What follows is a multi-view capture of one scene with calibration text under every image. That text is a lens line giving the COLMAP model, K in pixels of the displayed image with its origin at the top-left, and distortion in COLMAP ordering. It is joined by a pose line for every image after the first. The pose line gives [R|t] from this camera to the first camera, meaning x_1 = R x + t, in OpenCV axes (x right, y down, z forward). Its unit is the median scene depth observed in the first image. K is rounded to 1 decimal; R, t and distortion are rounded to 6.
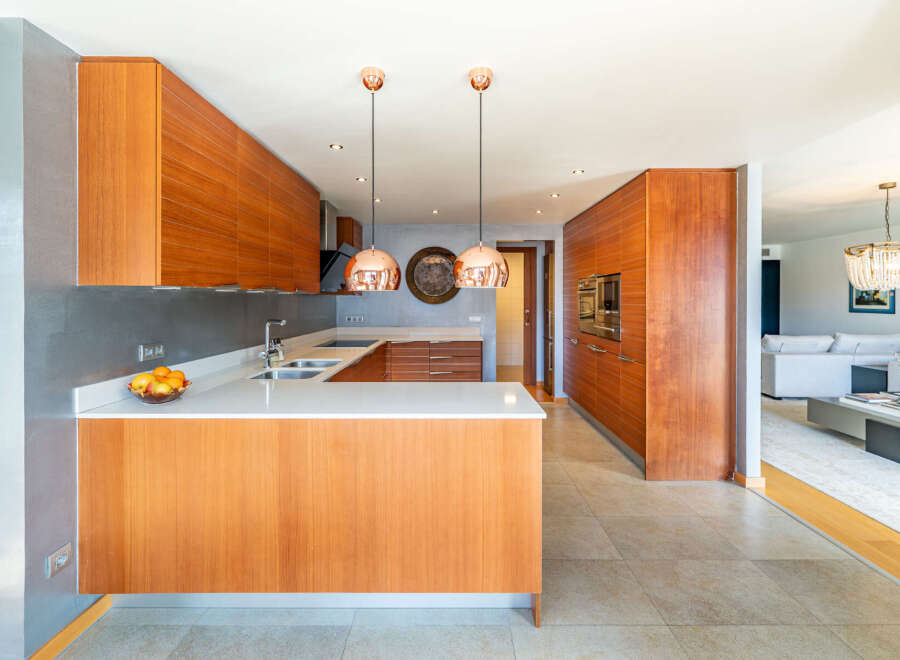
lens RADIAL K [[419.3, 0, 451.5], [0, 419.3, 299.7], [0, 0, 1]] dist [0.000954, 0.000363]
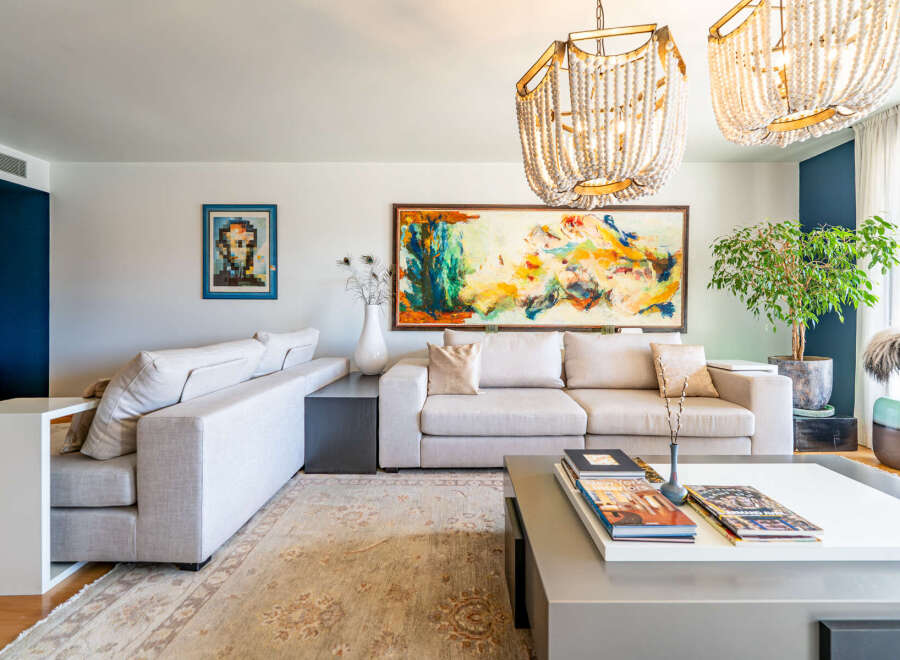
lens RADIAL K [[409.9, 0, 457.7], [0, 409.9, 312.8], [0, 0, 1]] dist [0.000789, -0.000278]
pose [[0.002931, -0.007312, 0.999969, 0.426534], [-0.001283, 0.999972, 0.007316, 0.049181], [-0.999995, -0.001304, 0.002921, 0.717063]]
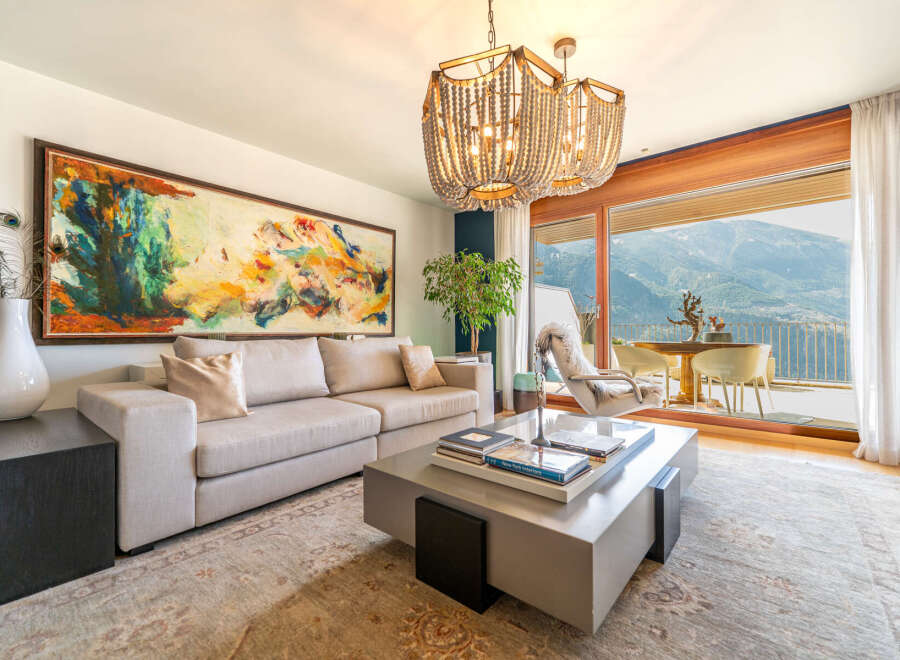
lens RADIAL K [[402.9, 0, 447.1], [0, 402.9, 329.2], [0, 0, 1]] dist [-0.000933, -0.000651]
pose [[-0.758711, 0.002976, 0.651420, 0.513388], [0.003013, 0.999995, -0.001060, 0.067578], [-0.651420, 0.001158, -0.758716, 0.850679]]
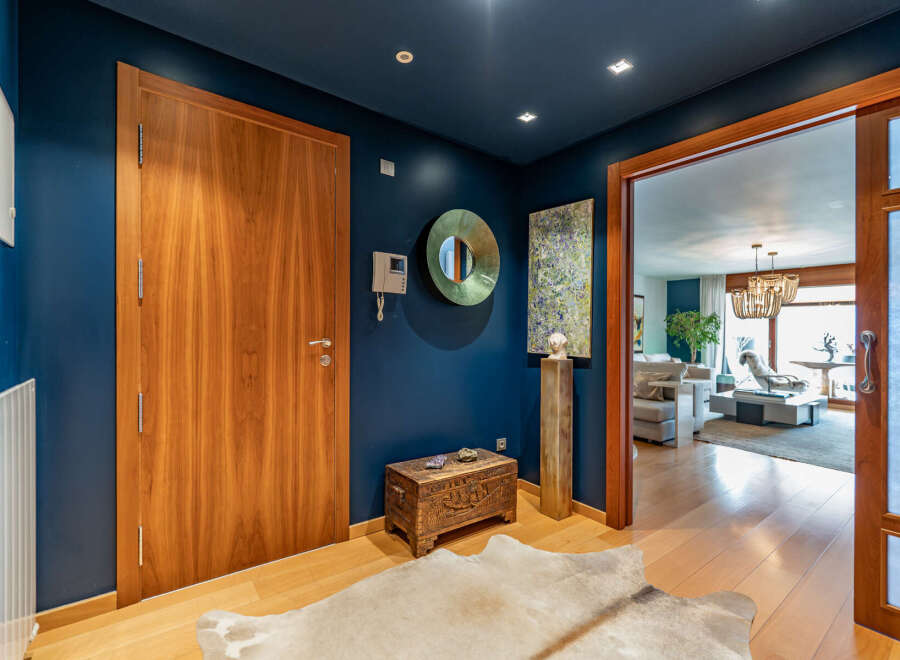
lens RADIAL K [[409.1, 0, 439.0], [0, 409.1, 328.9], [0, 0, 1]] dist [-0.000505, -0.000095]
pose [[-0.591435, -0.008386, 0.806309, 0.348075], [-0.026082, 0.999622, -0.008735, 0.032164], [-0.805931, -0.026196, -0.591430, 1.725469]]
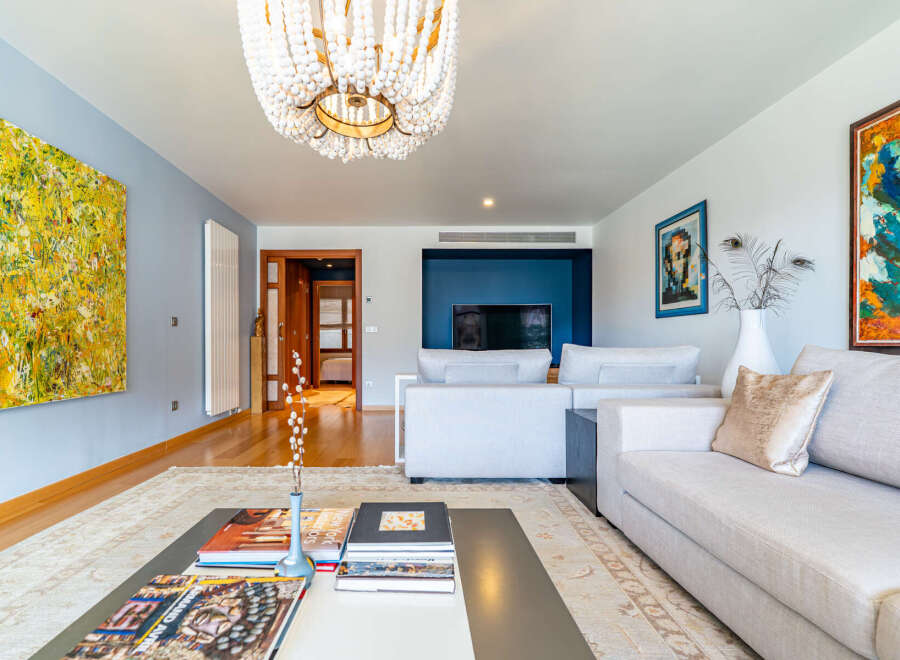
lens RADIAL K [[414.4, 0, 417.8], [0, 414.4, 345.9], [0, 0, 1]] dist [0.000060, -0.000102]
pose [[0.999994, -0.003254, -0.000764, 0.682509], [0.003257, 0.999985, 0.004458, 0.071627], [0.000750, -0.004460, 0.999990, 0.469044]]
